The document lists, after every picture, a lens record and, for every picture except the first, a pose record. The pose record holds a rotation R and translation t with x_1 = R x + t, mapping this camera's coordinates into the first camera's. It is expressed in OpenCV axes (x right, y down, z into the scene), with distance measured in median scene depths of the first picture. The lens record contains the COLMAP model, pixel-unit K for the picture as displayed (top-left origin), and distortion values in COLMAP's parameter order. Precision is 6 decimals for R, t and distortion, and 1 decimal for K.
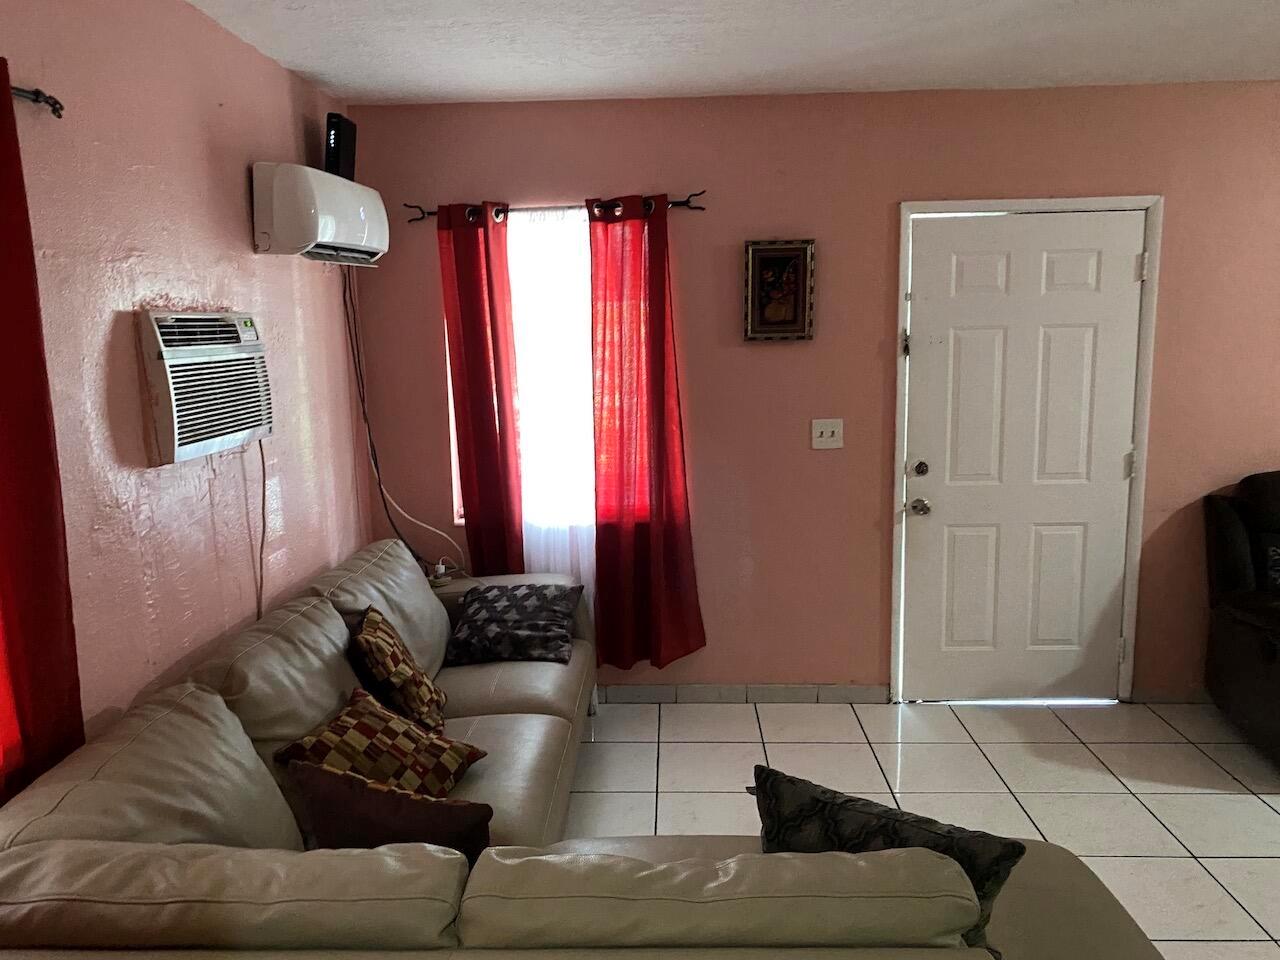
lens RADIAL K [[982.8, 0, 638.3], [0, 982.8, 479.5], [0, 0, 1]] dist [0.055380, -0.071599]
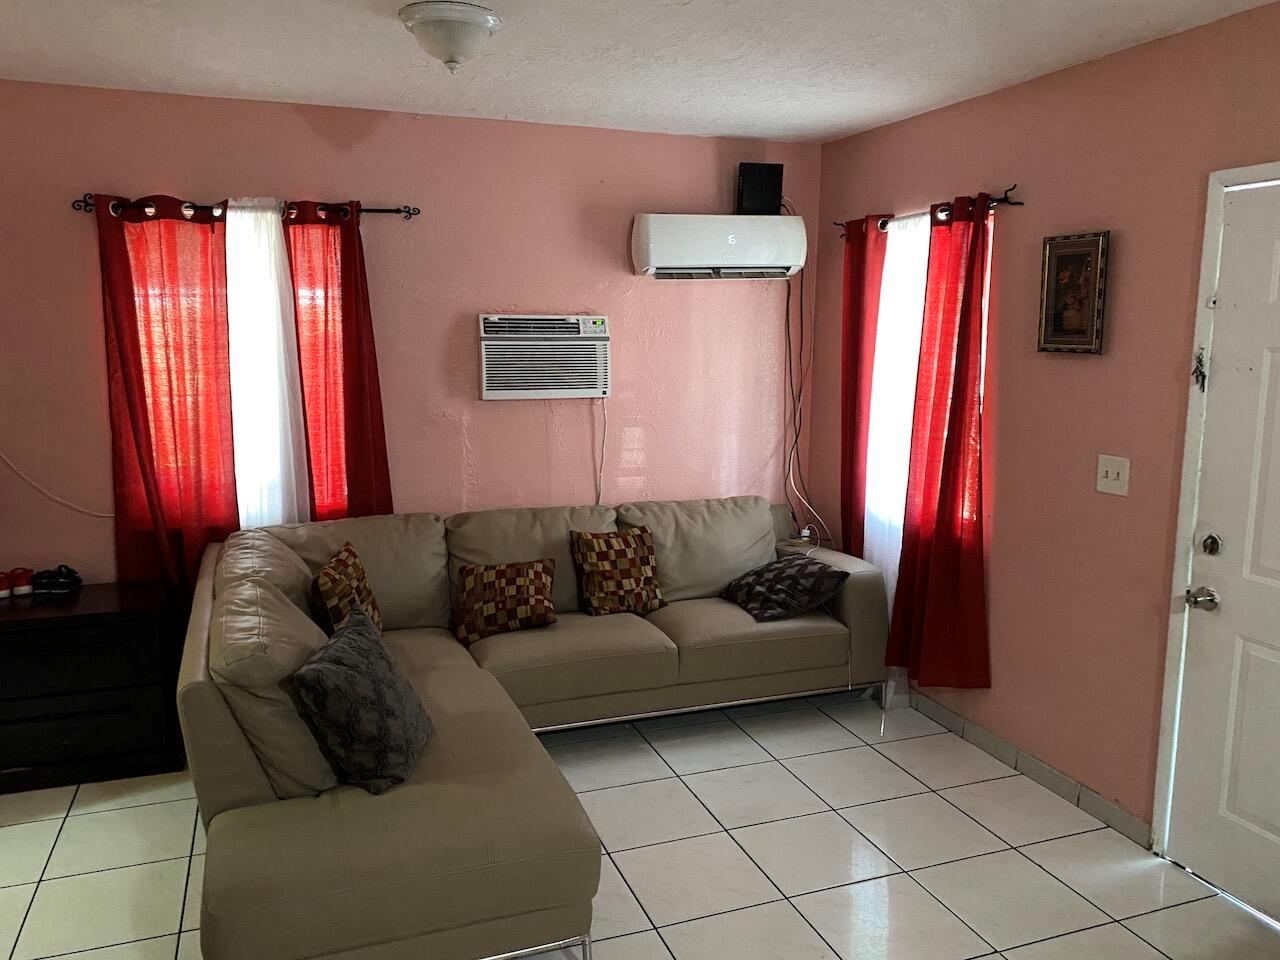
lens RADIAL K [[982.8, 0, 632.9], [0, 982.8, 476.3], [0, 0, 1]] dist [0.055380, -0.071599]
pose [[0.373828, 0.164387, -0.912814, 0.789801], [-0.158794, 0.980981, 0.111631, -0.074761], [0.913804, 0.103219, 0.392822, 0.344906]]
